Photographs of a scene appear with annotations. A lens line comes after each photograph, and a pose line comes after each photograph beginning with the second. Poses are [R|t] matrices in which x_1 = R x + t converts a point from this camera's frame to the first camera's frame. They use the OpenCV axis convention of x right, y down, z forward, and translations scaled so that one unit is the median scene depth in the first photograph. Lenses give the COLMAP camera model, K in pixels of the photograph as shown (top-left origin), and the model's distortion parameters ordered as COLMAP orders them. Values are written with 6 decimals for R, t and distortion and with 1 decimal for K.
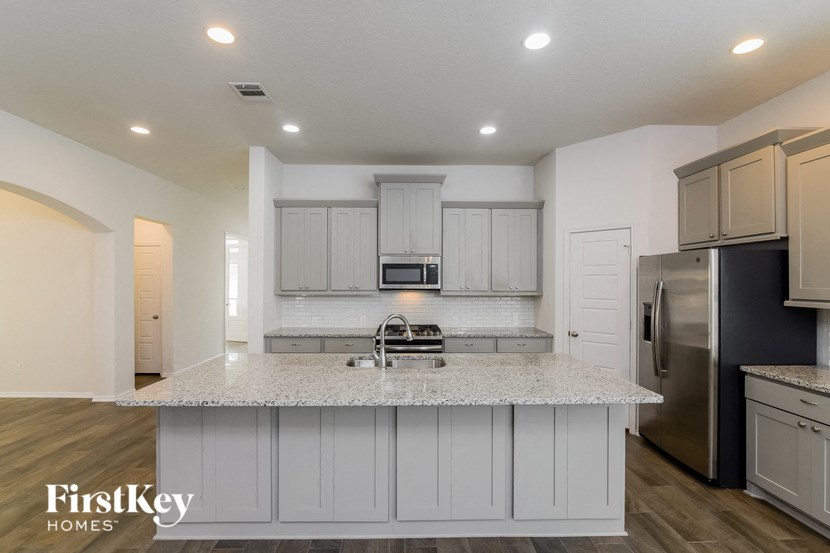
lens RADIAL K [[376.0, 0, 415.8], [0, 376.0, 280.1], [0, 0, 1]] dist [-0.012369, -0.000118]
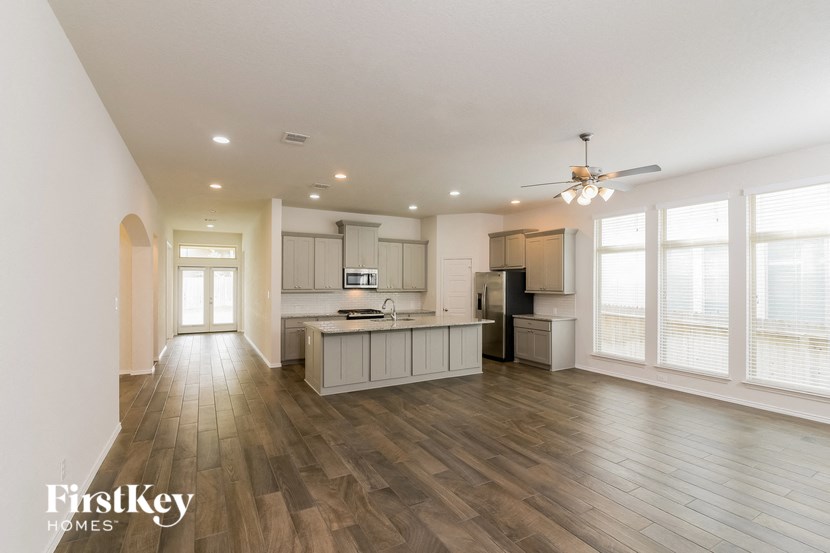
lens RADIAL K [[376.0, 0, 415.8], [0, 376.0, 280.1], [0, 0, 1]] dist [-0.012369, -0.000118]
pose [[0.881885, 0.005066, 0.471437, -0.727497], [-0.003599, 0.999985, -0.004012, -0.007670], [-0.471451, 0.001842, 0.881891, -0.757745]]
